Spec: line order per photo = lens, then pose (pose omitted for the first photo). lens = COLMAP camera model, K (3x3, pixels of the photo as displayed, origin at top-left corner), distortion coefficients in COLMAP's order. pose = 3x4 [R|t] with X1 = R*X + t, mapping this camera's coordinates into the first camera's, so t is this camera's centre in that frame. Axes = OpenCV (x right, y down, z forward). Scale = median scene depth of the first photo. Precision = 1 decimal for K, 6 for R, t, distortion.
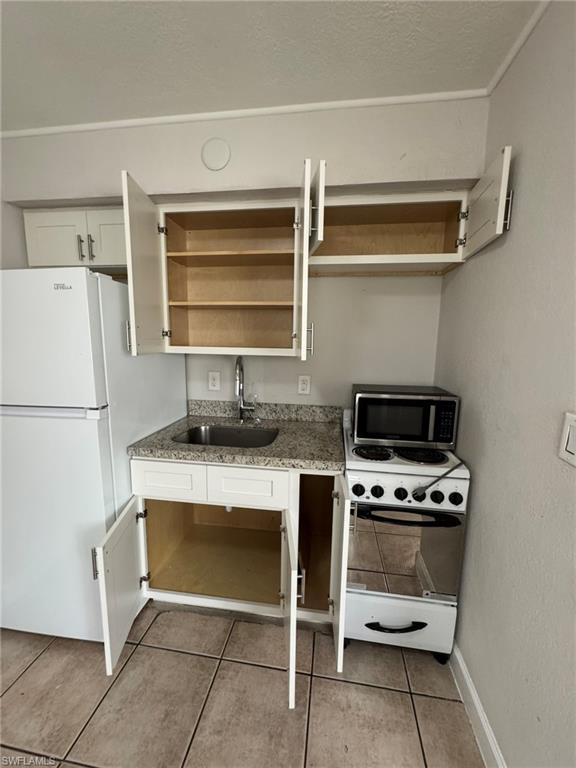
lens RADIAL K [[307.4, 0, 290.3], [0, 307.4, 382.9], [0, 0, 1]] dist [-0.001733, -0.000281]
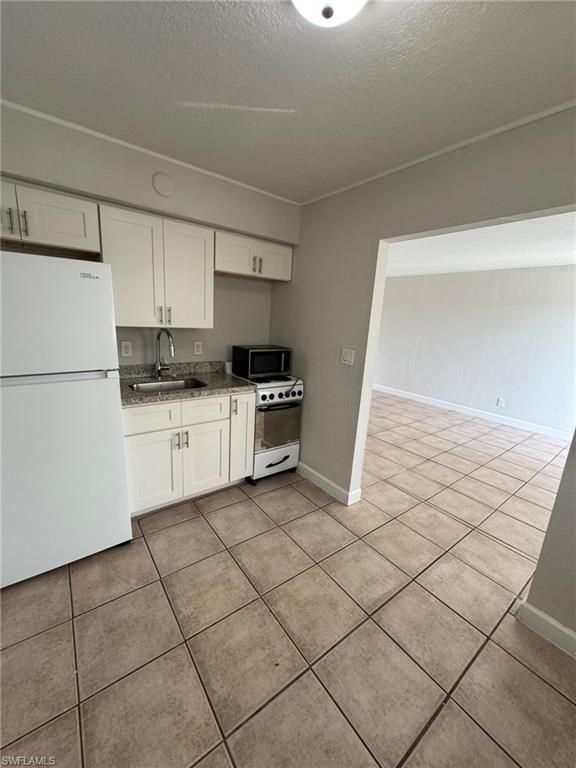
lens RADIAL K [[307.4, 0, 285.1], [0, 307.4, 381.1], [0, 0, 1]] dist [-0.001733, -0.000281]
pose [[0.701087, -0.124270, 0.702164, -1.002245], [0.054971, 0.991186, 0.120535, 0.011074], [-0.710954, -0.045907, 0.701739, -0.452394]]
